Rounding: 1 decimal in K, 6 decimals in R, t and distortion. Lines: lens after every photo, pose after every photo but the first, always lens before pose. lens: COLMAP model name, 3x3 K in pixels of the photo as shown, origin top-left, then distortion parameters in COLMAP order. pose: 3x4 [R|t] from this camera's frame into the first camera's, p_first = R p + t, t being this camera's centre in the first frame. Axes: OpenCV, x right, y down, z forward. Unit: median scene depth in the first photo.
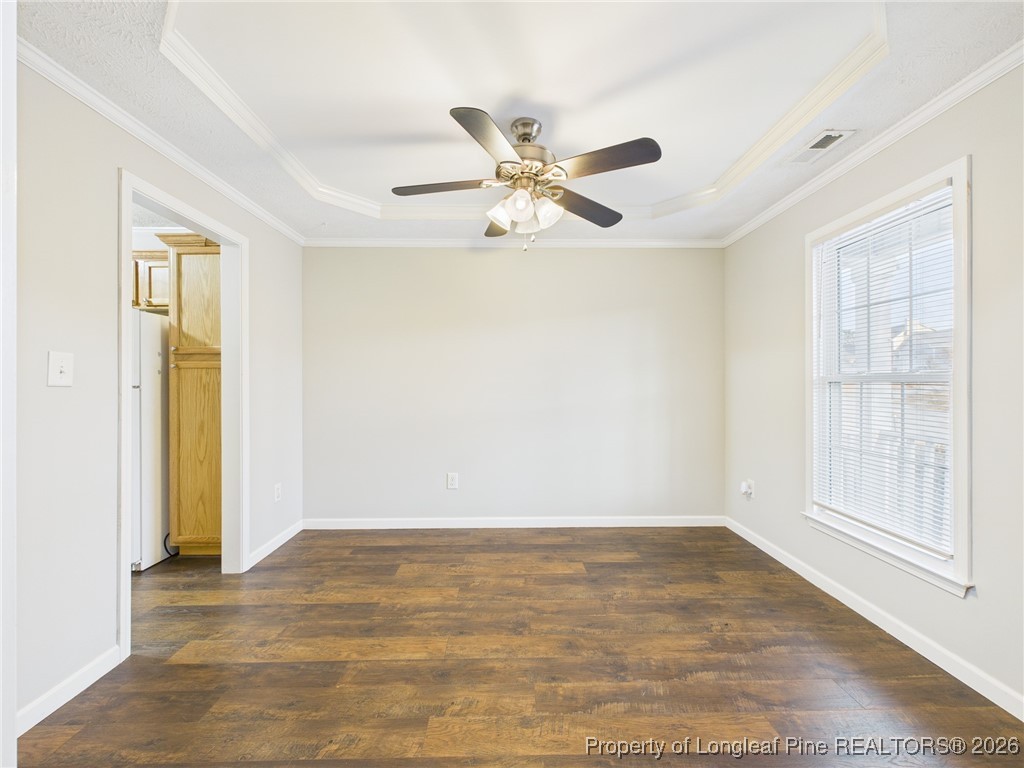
lens RADIAL K [[413.1, 0, 509.6], [0, 413.1, 380.9], [0, 0, 1]] dist [0.002584, -0.000060]
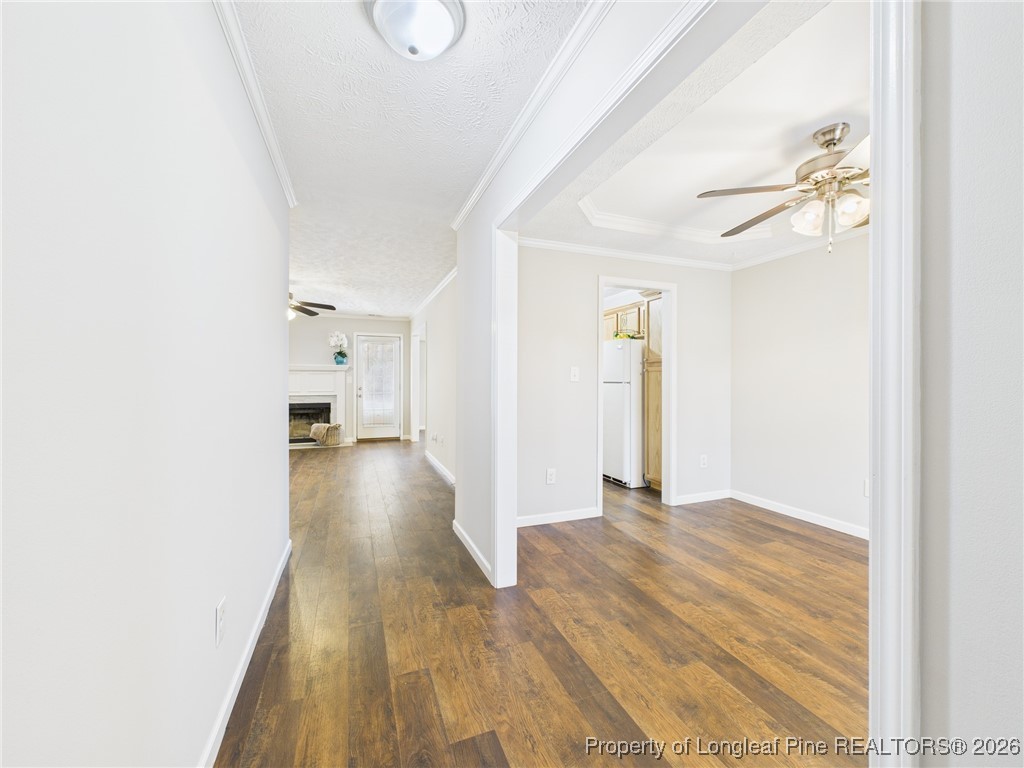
lens RADIAL K [[413.1, 0, 512.6], [0, 413.1, 385.4], [0, 0, 1]] dist [0.002584, -0.000060]
pose [[0.354848, 0.016969, -0.934770, 0.564325], [0.001052, 0.999827, 0.018550, -0.006674], [0.934923, -0.007566, 0.354769, -0.081191]]
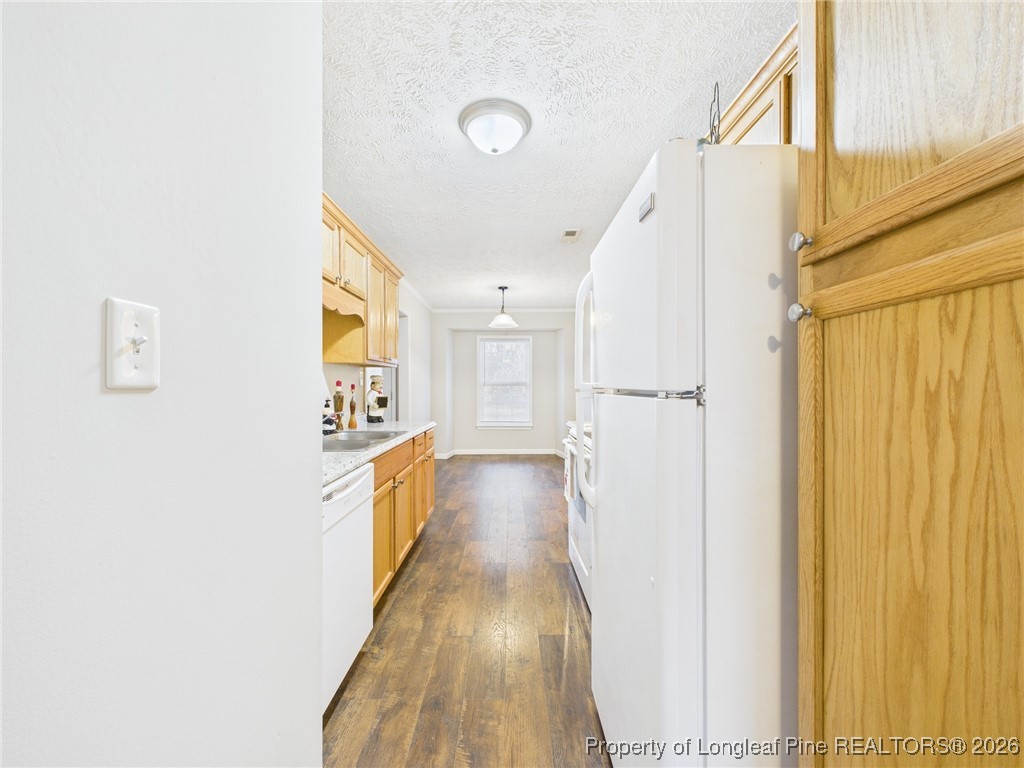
lens RADIAL K [[413.1, 0, 516.4], [0, 413.1, 388.8], [0, 0, 1]] dist [0.002584, -0.000060]
pose [[-0.003967, 0.003209, -0.999987, -0.594274], [0.001203, 0.999994, 0.003204, 0.008948], [0.999991, -0.001190, -0.003971, 0.872535]]
